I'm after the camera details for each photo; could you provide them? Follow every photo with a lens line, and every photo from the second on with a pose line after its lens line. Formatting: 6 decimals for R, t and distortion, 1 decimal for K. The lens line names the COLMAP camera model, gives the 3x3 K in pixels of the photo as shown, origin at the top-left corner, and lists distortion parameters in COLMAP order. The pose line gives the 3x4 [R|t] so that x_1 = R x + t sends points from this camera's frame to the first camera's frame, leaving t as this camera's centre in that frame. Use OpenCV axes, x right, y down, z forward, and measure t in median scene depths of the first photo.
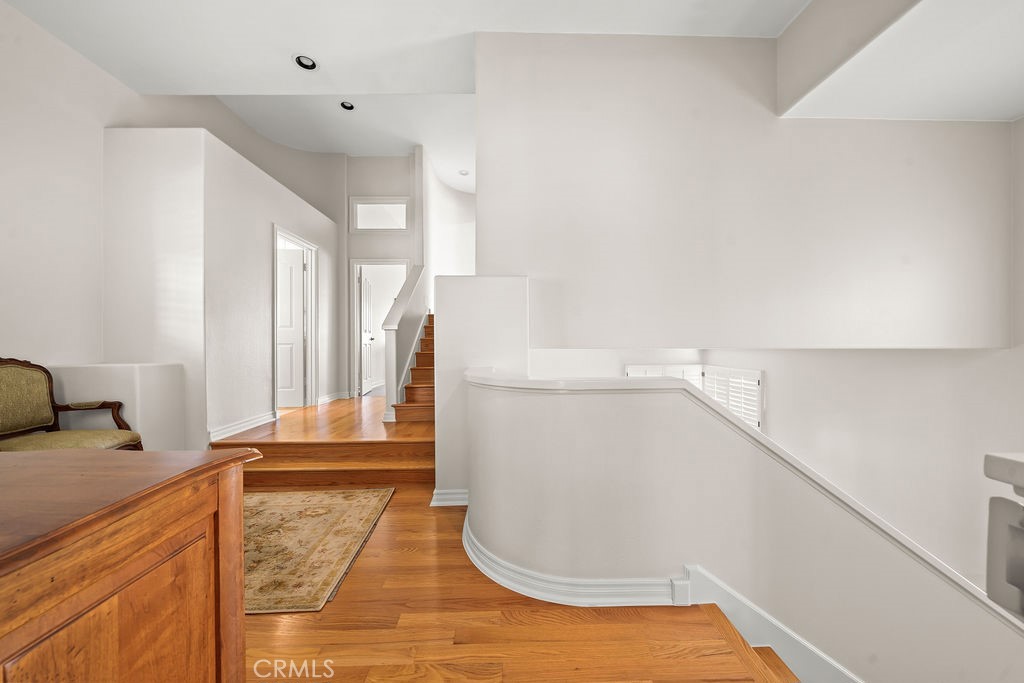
lens RADIAL K [[356.9, 0, 506.8], [0, 356.9, 343.1], [0, 0, 1]] dist [-0.010396, 0.000239]
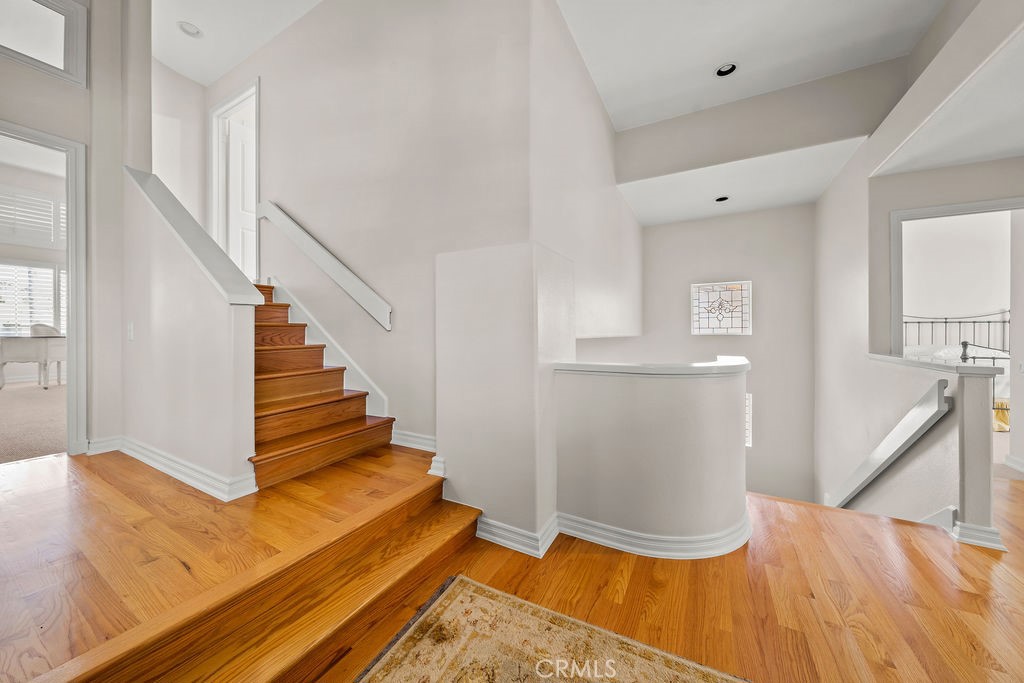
lens RADIAL K [[356.9, 0, 514.6], [0, 356.9, 335.4], [0, 0, 1]] dist [-0.010396, 0.000239]
pose [[0.500543, 0.002436, 0.865708, -0.841437], [0.004866, 0.999972, -0.005627, 0.012218], [-0.865698, 0.007029, 0.500517, 0.665943]]
